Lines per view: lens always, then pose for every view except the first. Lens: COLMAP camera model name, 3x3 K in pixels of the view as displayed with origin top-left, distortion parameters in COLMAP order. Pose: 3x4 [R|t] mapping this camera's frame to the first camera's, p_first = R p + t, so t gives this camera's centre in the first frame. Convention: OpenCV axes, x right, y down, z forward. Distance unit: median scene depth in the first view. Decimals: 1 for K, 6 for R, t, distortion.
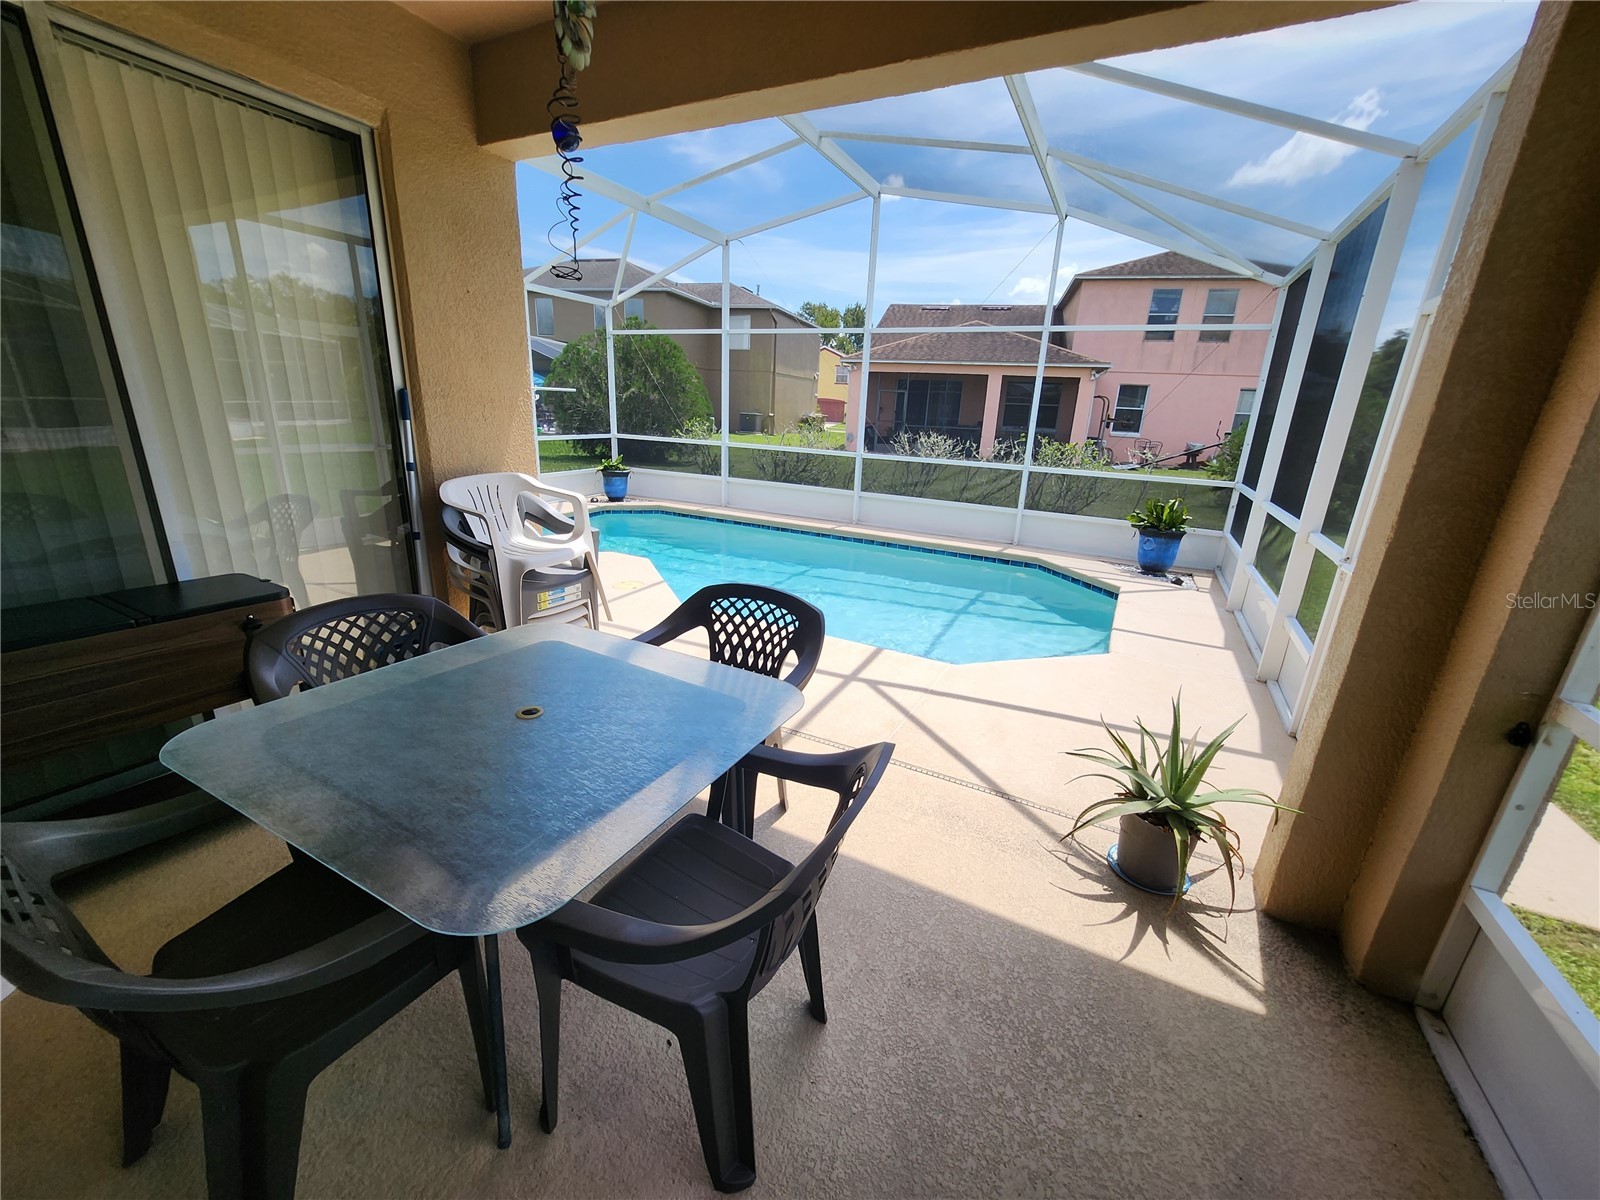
lens RADIAL K [[627.6, 0, 803.6], [0, 627.6, 603.5], [0, 0, 1]] dist [-0.004689, 0.003532]
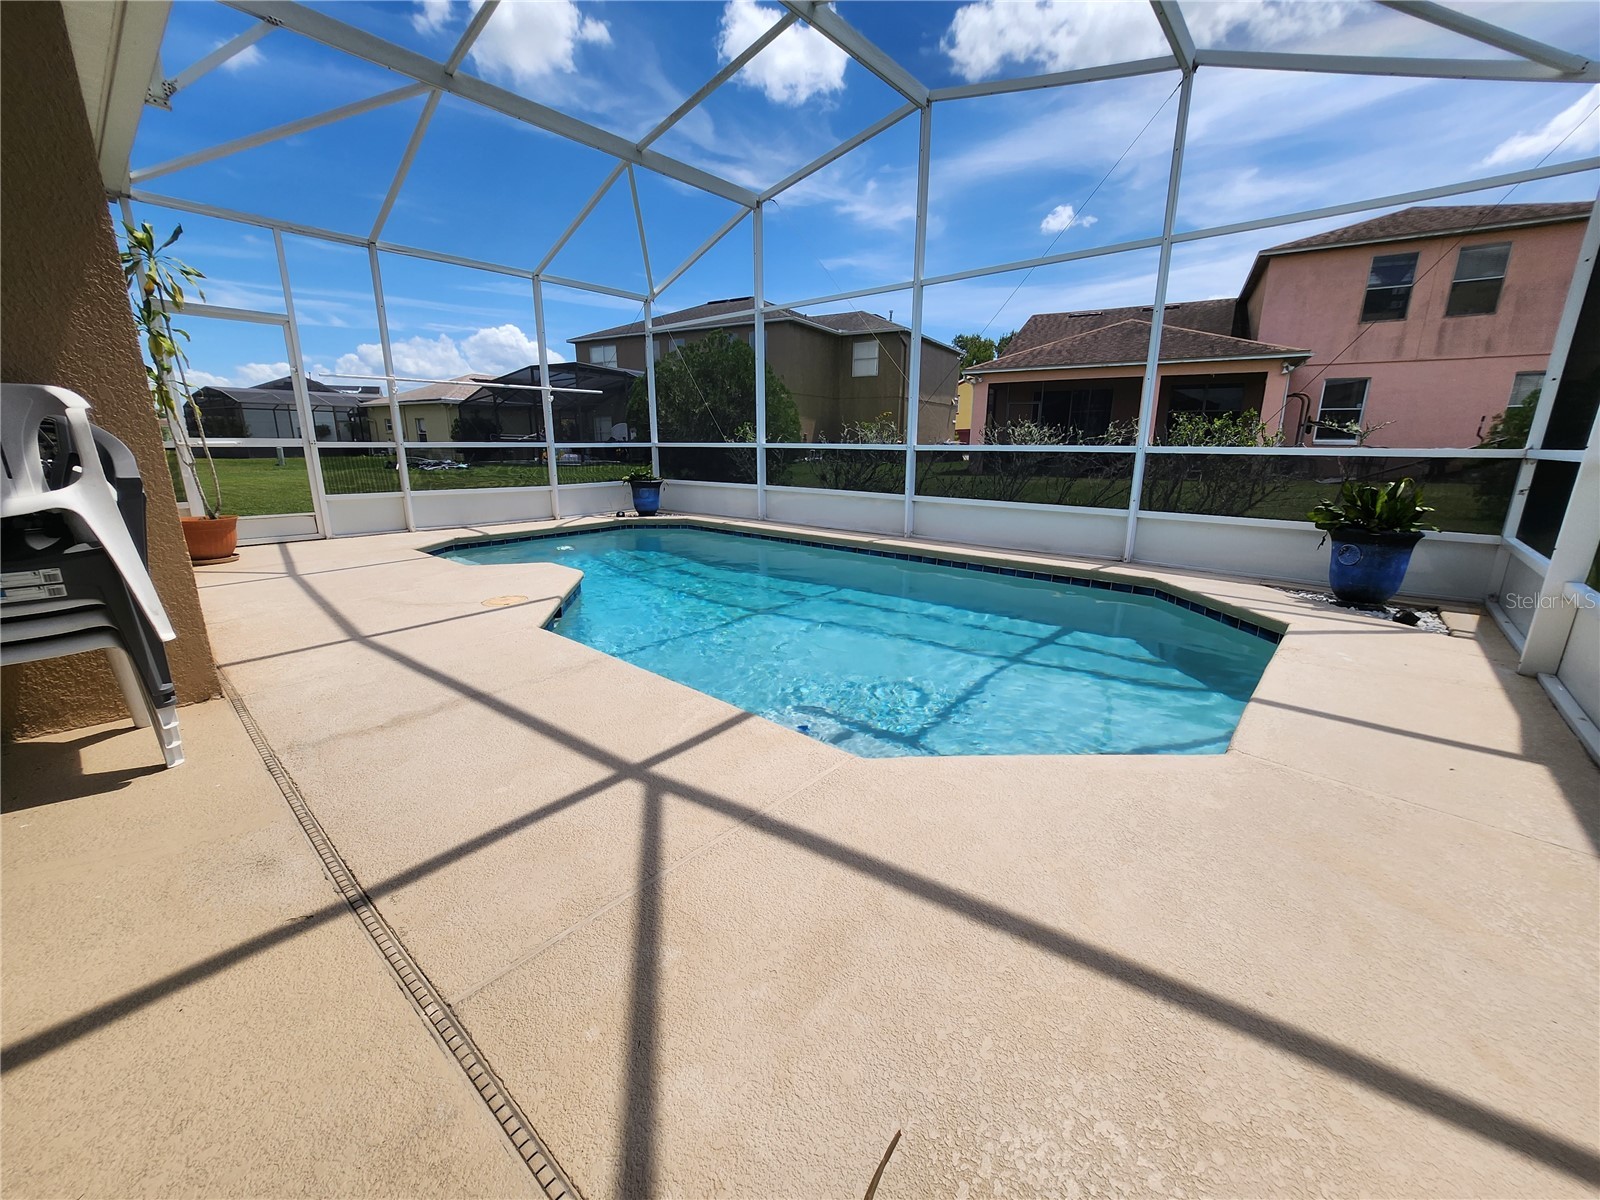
lens RADIAL K [[627.6, 0, 803.6], [0, 627.6, 603.5], [0, 0, 1]] dist [-0.004689, 0.003532]
pose [[0.970940, 0.020937, -0.238404, 0.142994], [-0.035010, 0.997875, -0.054947, 0.001574], [0.236747, 0.061696, 0.969611, 0.226408]]
